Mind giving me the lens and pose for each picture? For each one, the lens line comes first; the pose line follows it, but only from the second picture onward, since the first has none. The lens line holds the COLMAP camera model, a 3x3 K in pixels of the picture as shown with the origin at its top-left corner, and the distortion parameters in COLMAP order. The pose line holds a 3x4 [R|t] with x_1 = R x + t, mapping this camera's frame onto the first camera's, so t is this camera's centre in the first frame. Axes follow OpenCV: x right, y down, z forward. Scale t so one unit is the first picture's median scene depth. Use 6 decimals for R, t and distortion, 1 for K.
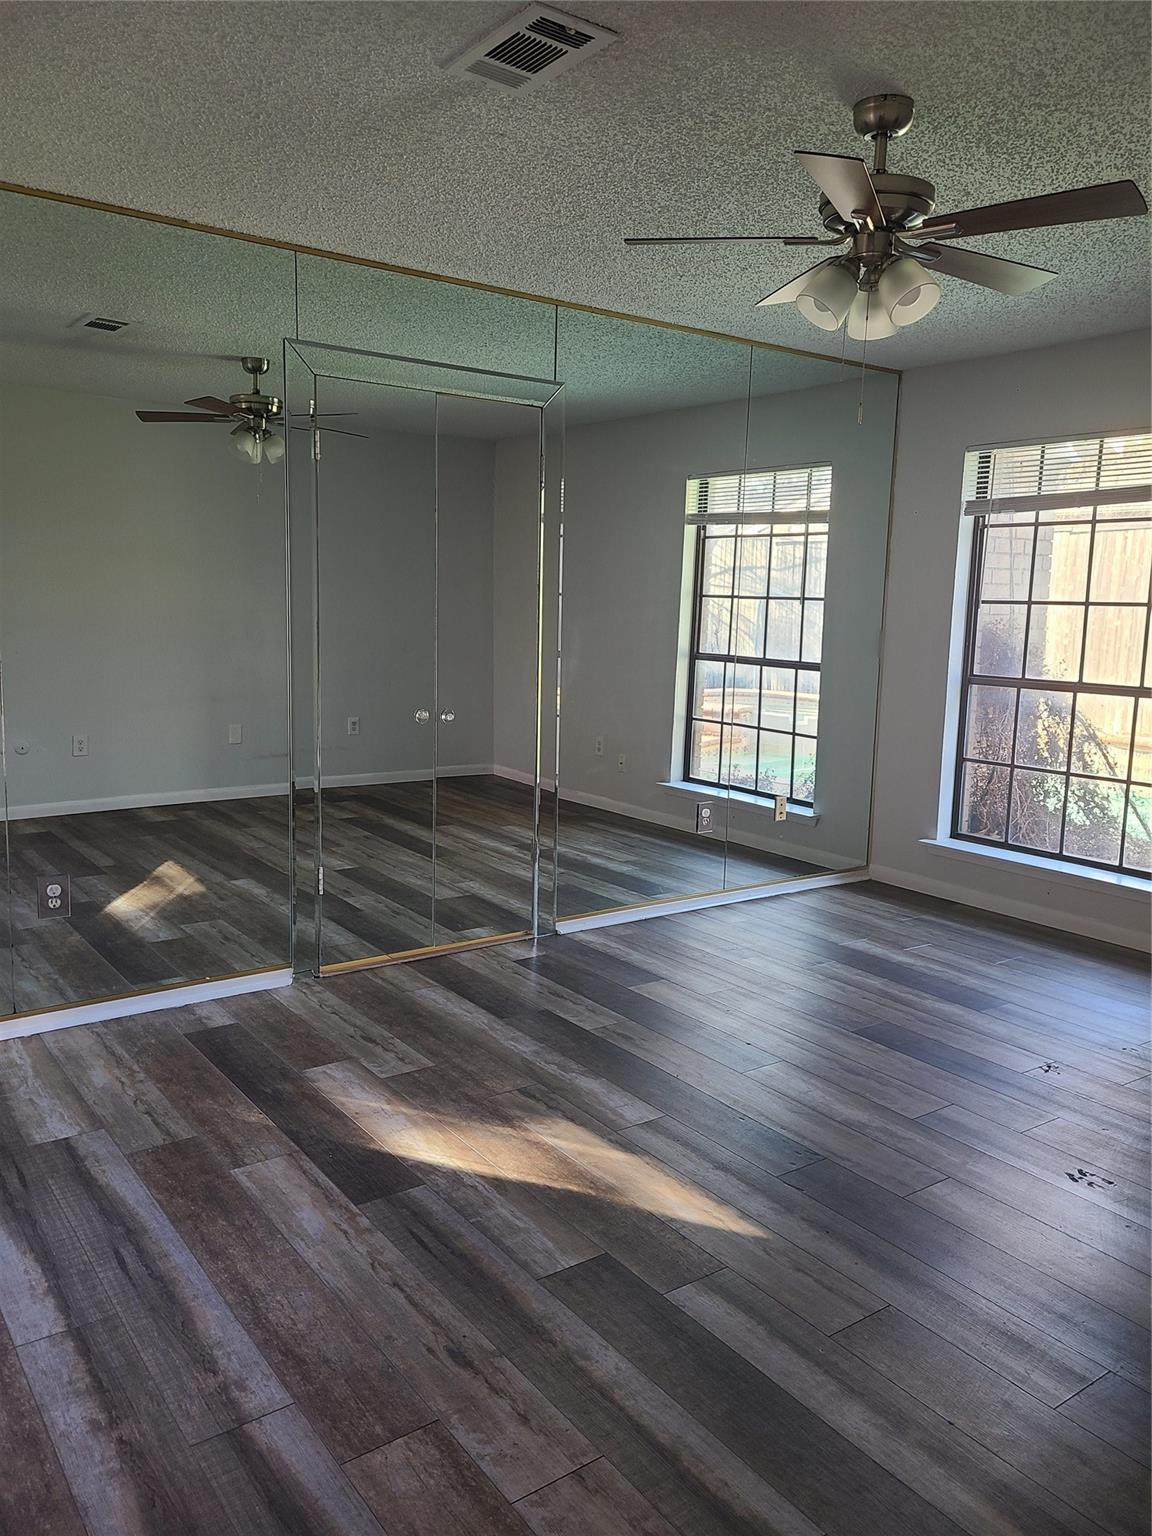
lens RADIAL K [[1154.5, 0, 574.4], [0, 1154.5, 769.5], [0, 0, 1]] dist [0.032704, -0.004225]
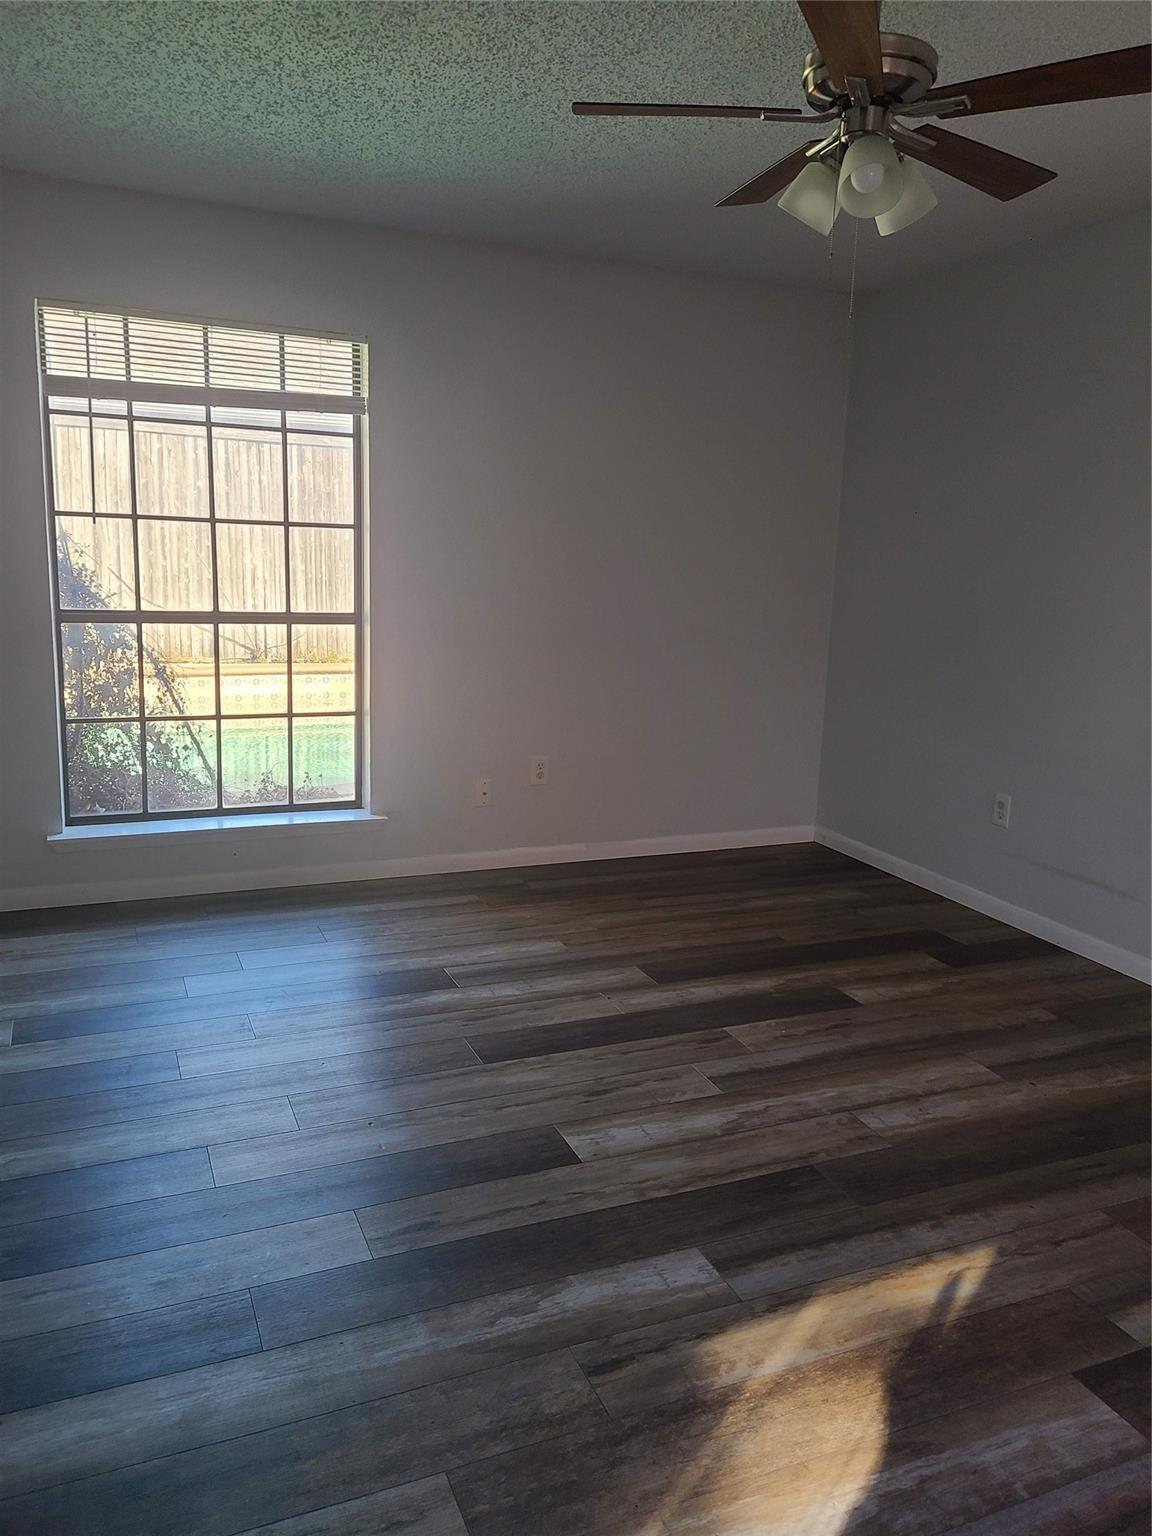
lens RADIAL K [[1154.5, 0, 575.7], [0, 1154.5, 769.5], [0, 0, 1]] dist [0.032704, -0.004225]
pose [[0.214857, -0.211011, 0.953578, -0.450322], [0.112458, 0.975232, 0.190464, -0.118273], [-0.970149, 0.066315, 0.233265, 0.674961]]
